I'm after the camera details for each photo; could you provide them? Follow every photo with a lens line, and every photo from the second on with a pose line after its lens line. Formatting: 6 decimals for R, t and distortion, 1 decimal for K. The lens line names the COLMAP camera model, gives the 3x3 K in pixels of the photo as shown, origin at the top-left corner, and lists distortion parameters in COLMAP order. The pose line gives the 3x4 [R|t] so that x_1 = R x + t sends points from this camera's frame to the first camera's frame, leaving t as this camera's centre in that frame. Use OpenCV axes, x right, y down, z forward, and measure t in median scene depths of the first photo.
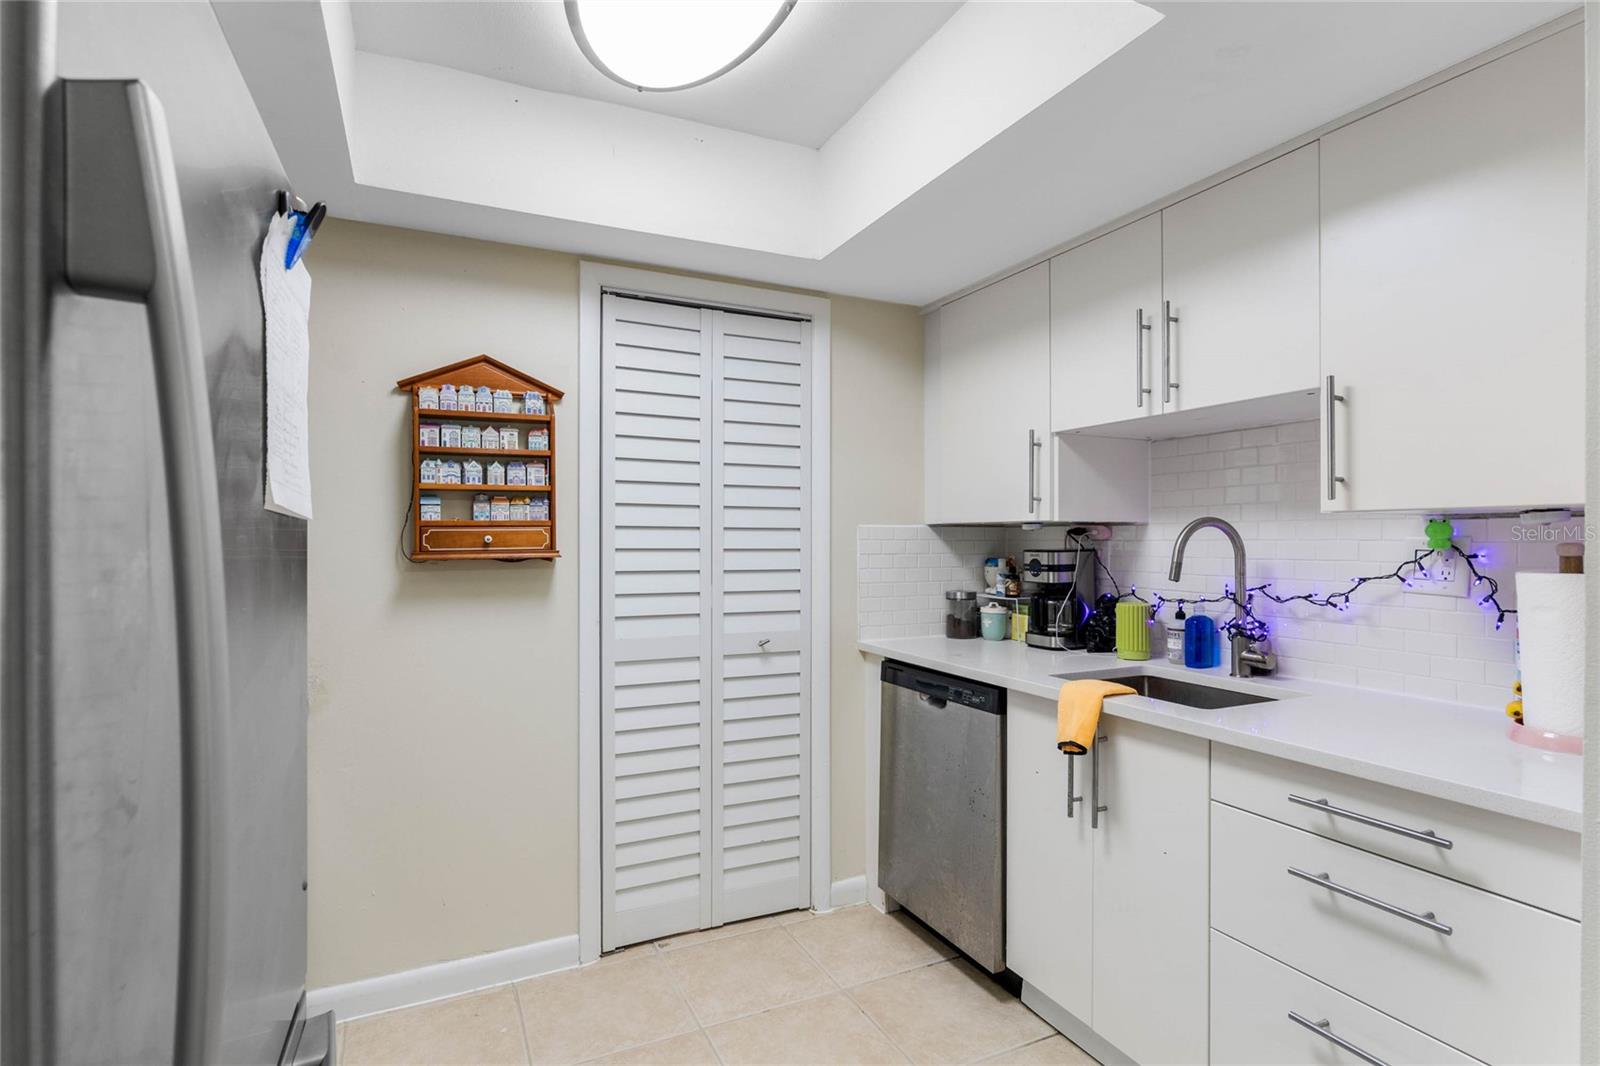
lens RADIAL K [[793.3, 0, 808.1], [0, 793.3, 544.2], [0, 0, 1]] dist [0.000914, 0.002153]
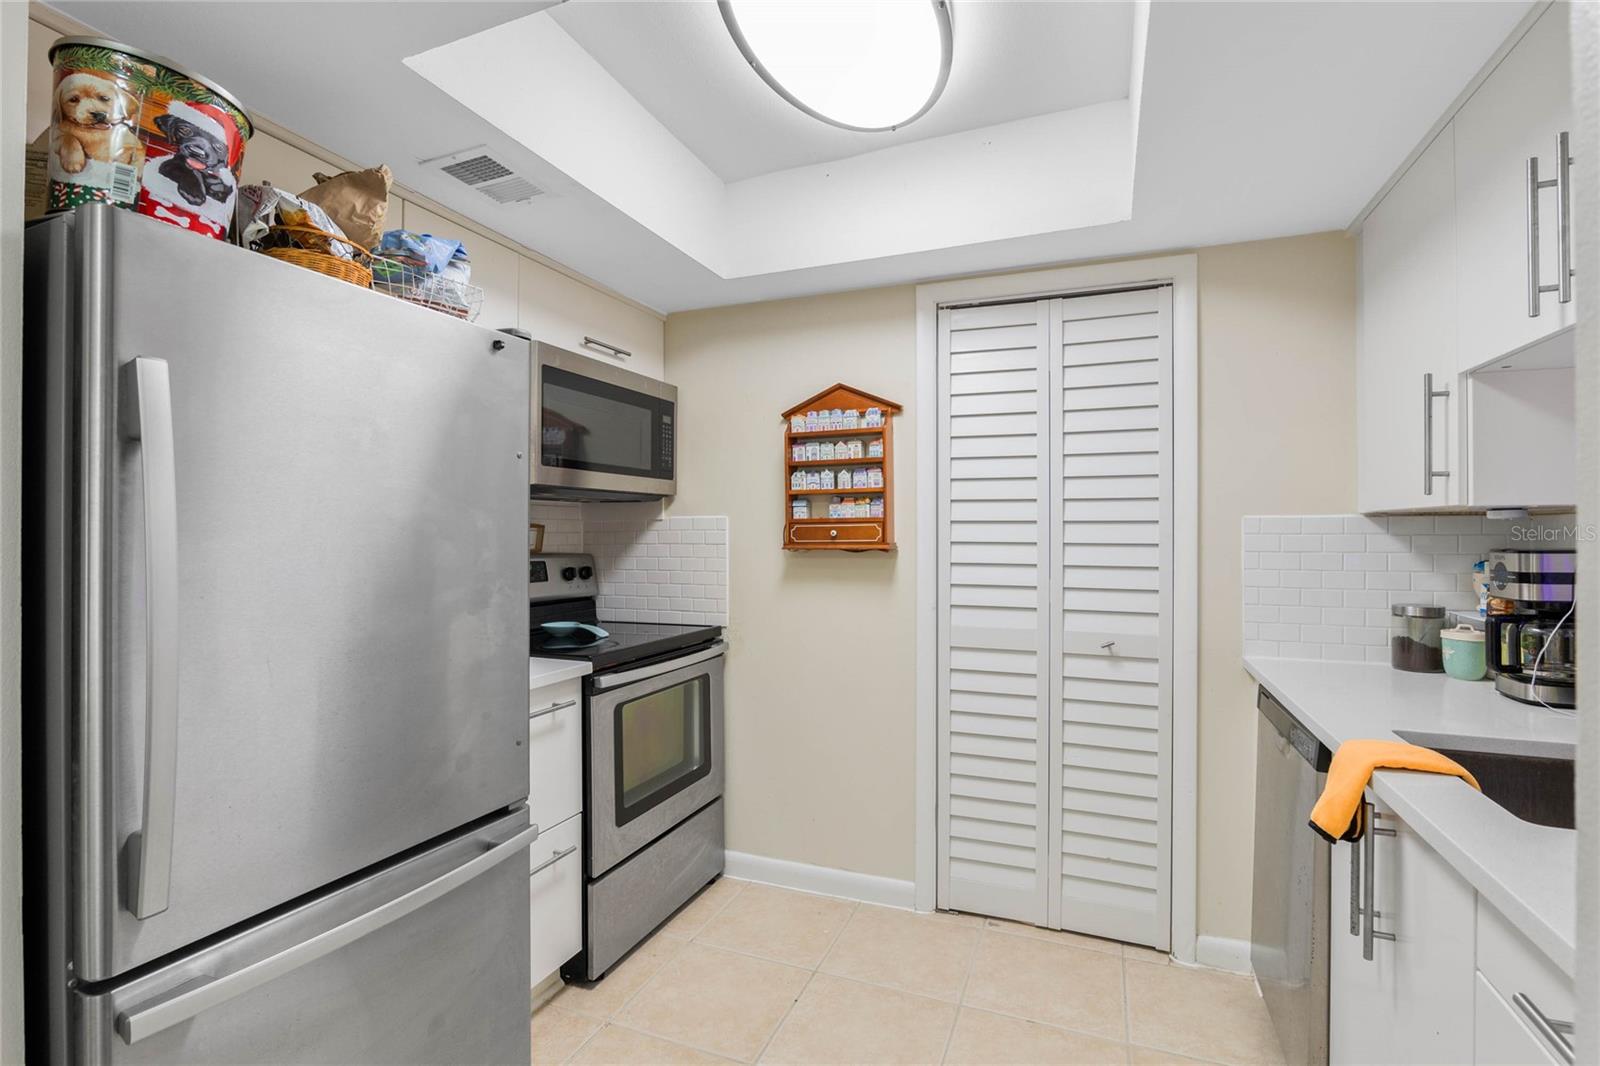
lens RADIAL K [[749.3, 0, 798.0], [0, 749.3, 533.9], [0, 0, 1]] dist [-0.023143, 0.007118]
pose [[0.669245, 0.000981, -0.743041, 0.406628], [-0.003900, 0.999990, -0.002192, -0.002035], [0.743032, 0.004365, 0.669242, 0.174057]]
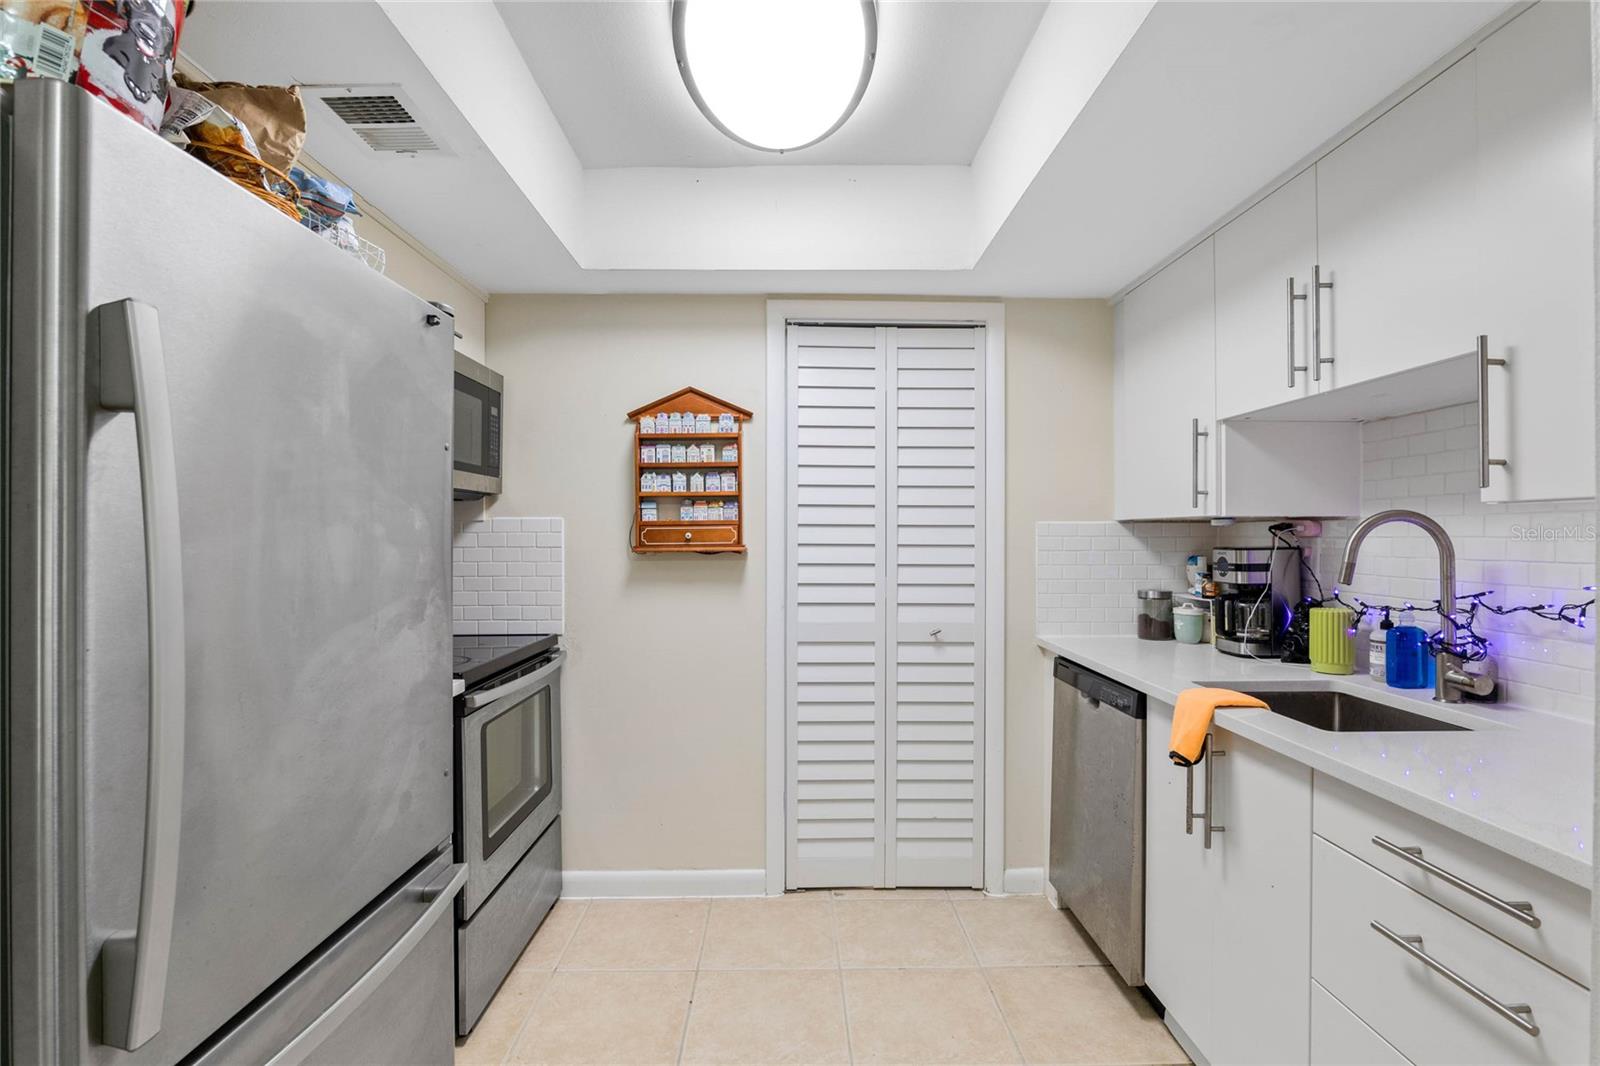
lens RADIAL K [[749.3, 0, 802.9], [0, 749.3, 537.8], [0, 0, 1]] dist [-0.023143, 0.007118]
pose [[0.908061, 0.001657, -0.418836, 0.238029], [-0.002638, 0.999995, -0.001764, -0.001160], [0.418831, 0.002706, 0.908060, 0.013664]]
